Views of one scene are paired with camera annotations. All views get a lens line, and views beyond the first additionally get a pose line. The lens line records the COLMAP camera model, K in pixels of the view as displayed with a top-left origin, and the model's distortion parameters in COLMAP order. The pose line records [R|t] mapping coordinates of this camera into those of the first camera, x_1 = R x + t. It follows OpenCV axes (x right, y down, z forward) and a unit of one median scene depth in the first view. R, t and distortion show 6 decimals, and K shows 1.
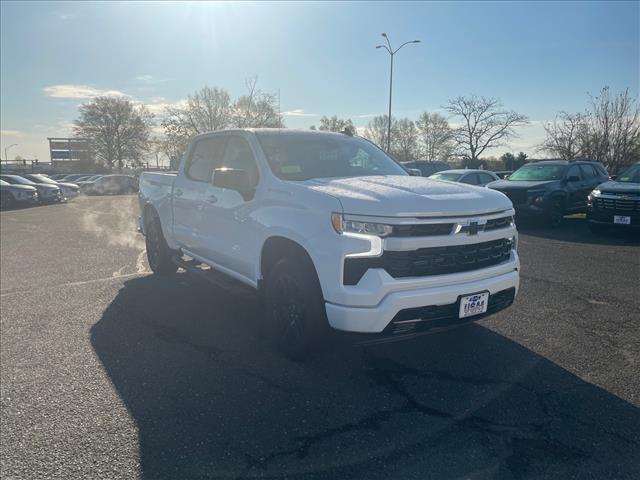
lens RADIAL K [[489.0, 0, 316.6], [0, 489.0, 241.6], [0, 0, 1]] dist [0.099635, -0.153996]
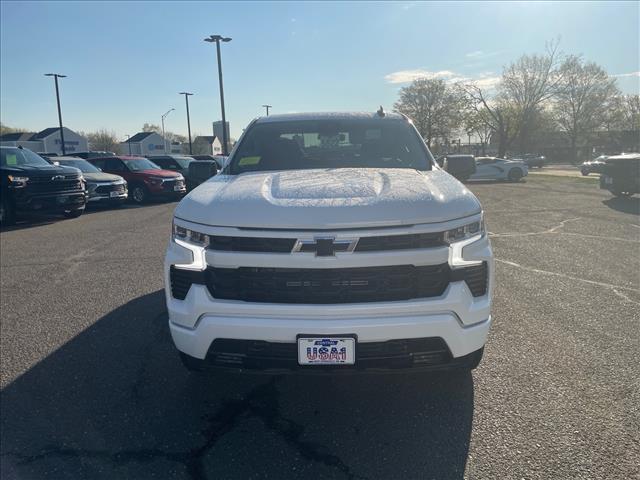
lens RADIAL K [[489.0, 0, 316.6], [0, 489.0, 241.6], [0, 0, 1]] dist [0.099635, -0.153996]
pose [[0.811590, 0.087911, -0.577575, 0.712401], [-0.061281, 0.995970, 0.065484, -0.080763], [0.581005, -0.017752, 0.813707, 0.396369]]
